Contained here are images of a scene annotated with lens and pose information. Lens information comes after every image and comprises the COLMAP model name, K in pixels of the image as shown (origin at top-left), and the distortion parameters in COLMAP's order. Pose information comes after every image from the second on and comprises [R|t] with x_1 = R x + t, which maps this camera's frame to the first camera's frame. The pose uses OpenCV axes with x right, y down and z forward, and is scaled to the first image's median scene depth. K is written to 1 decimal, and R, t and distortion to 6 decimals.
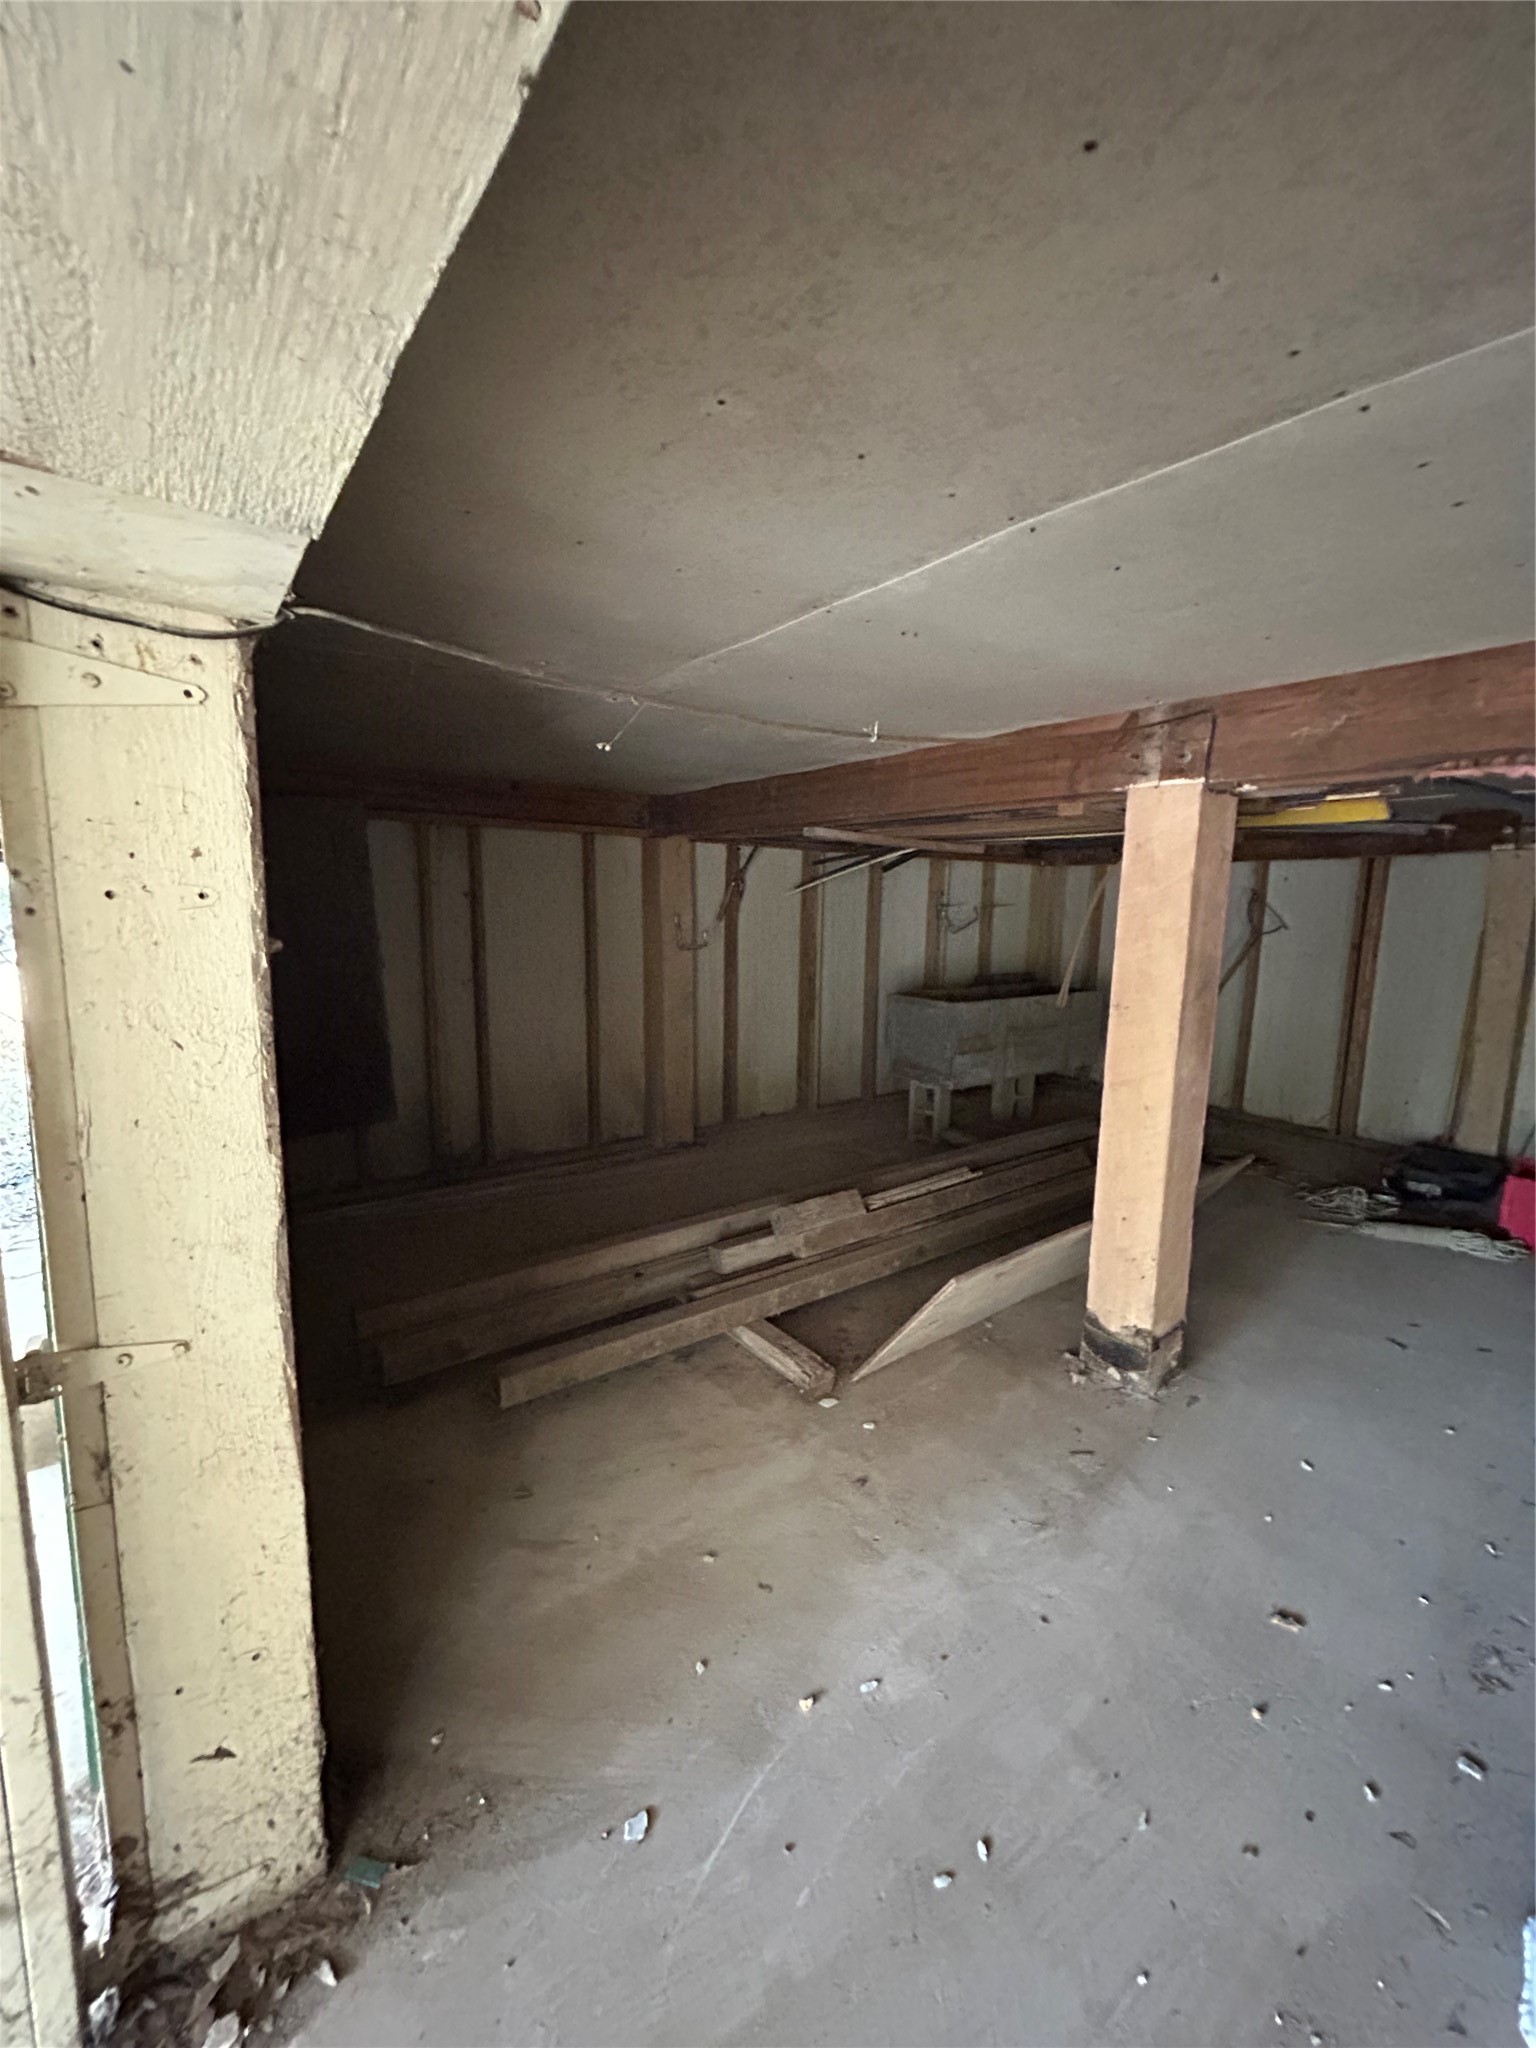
lens RADIAL K [[819.6, 0, 774.0], [0, 819.6, 1023.6], [0, 0, 1]] dist [-0.003147, 0.000631]
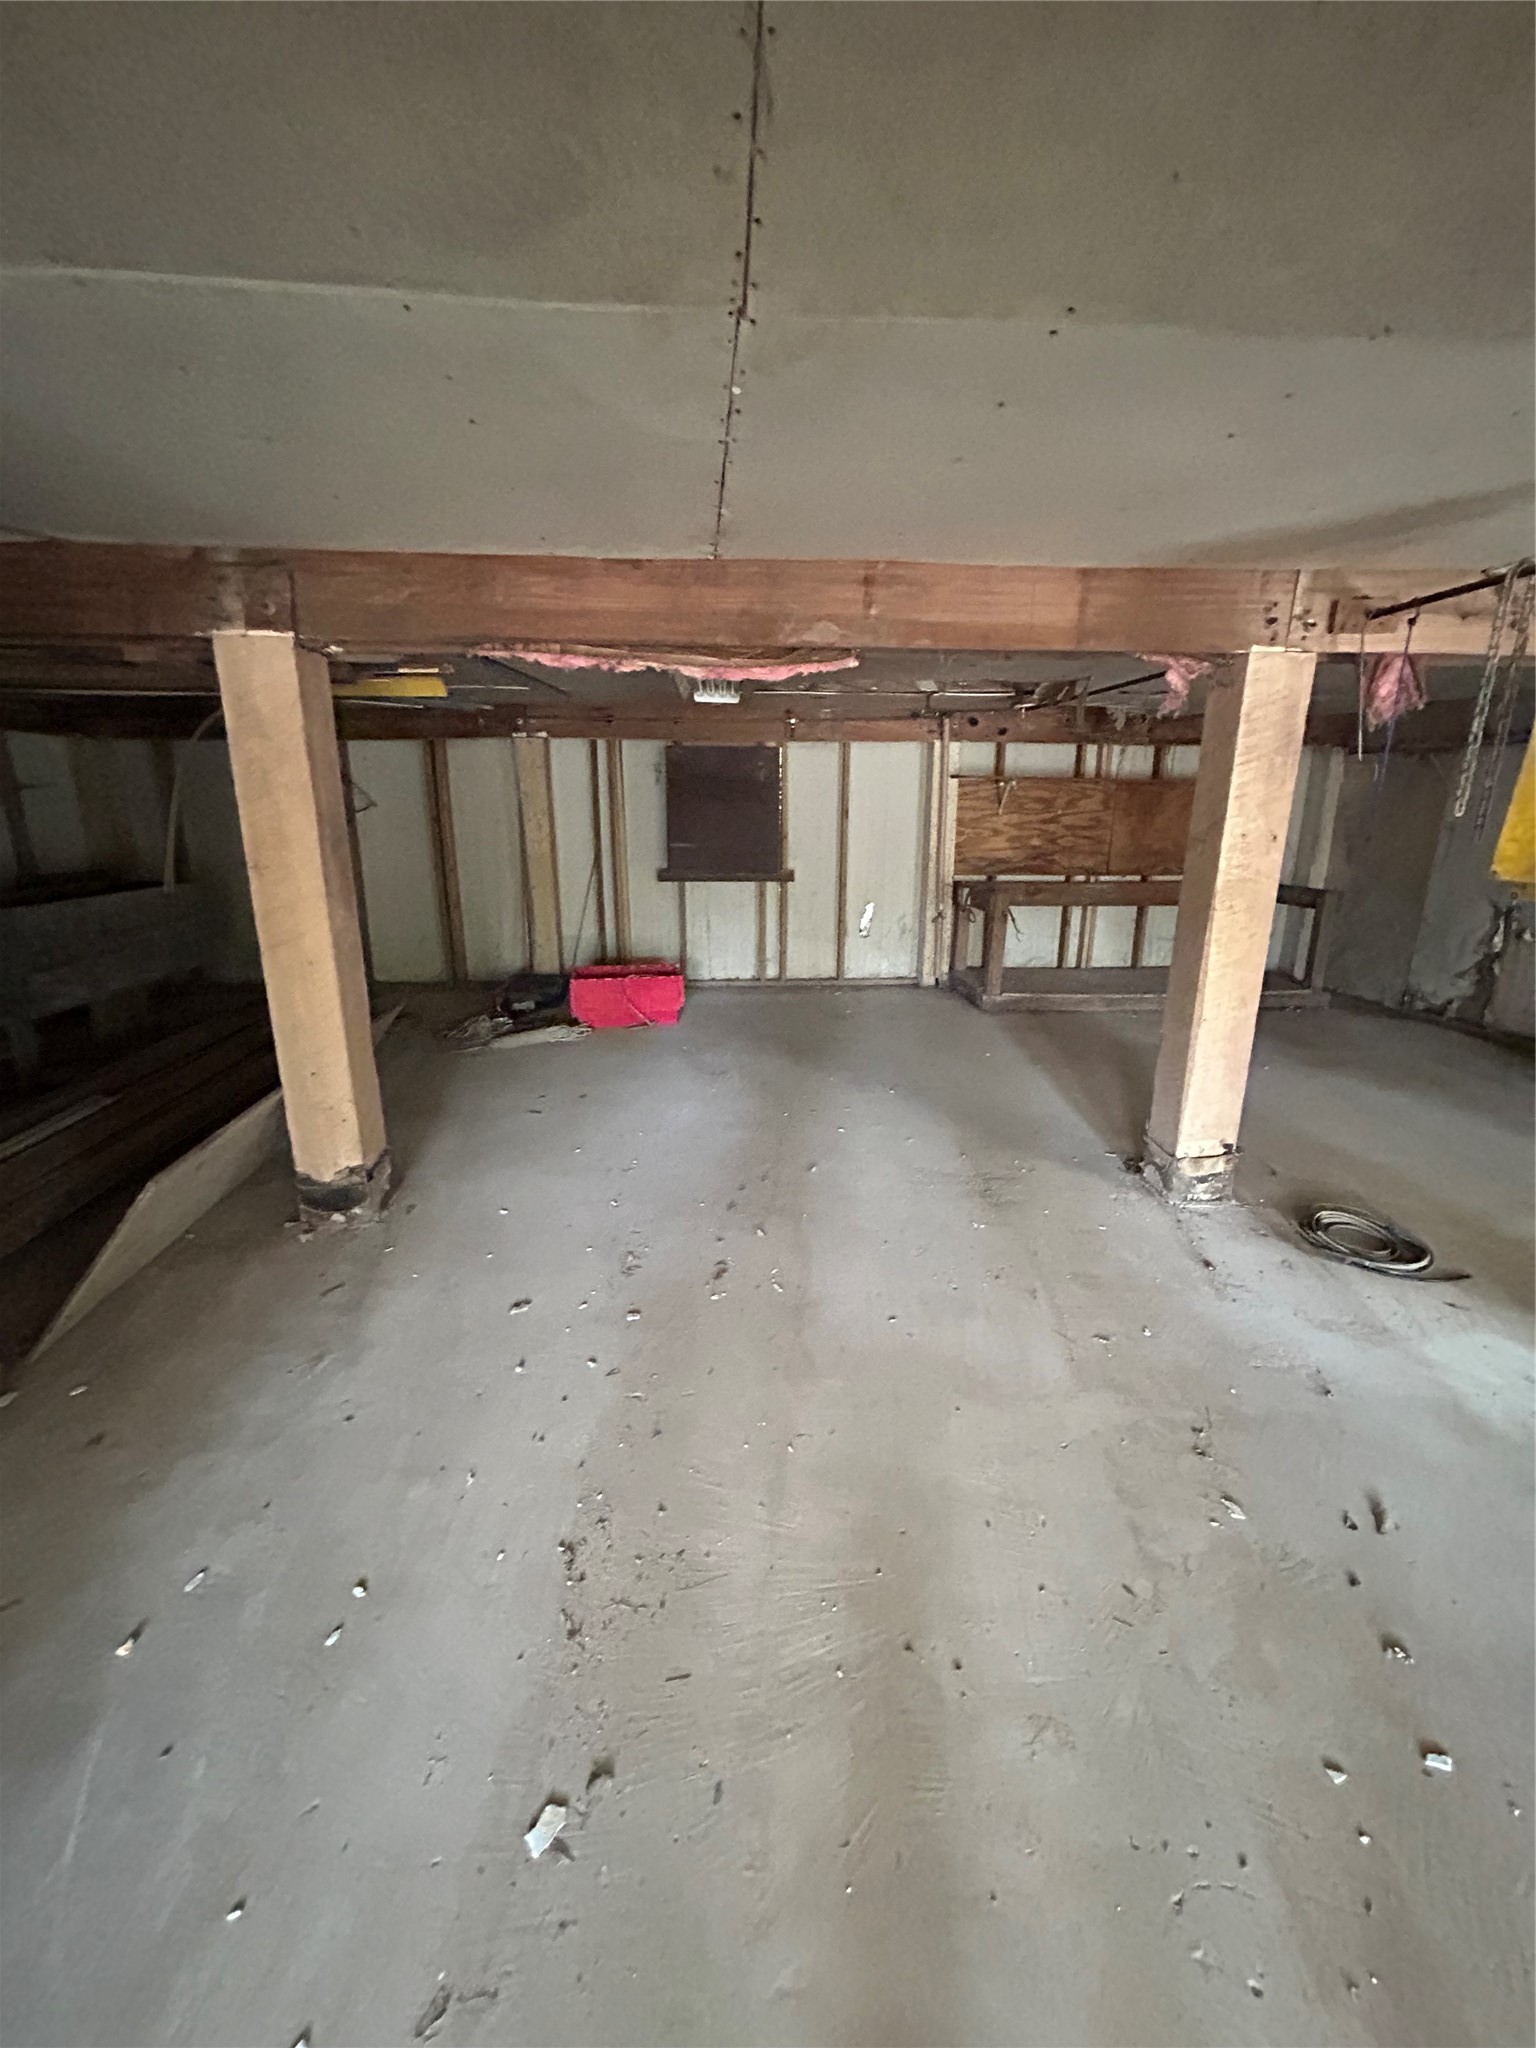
lens RADIAL K [[819.6, 0, 766.4], [0, 819.6, 1019.0], [0, 0, 1]] dist [-0.003147, 0.000631]
pose [[0.534985, -0.231739, 0.812458, -0.091642], [0.135877, 0.972728, 0.187982, 0.052739], [-0.833863, 0.009827, 0.551883, -0.052378]]
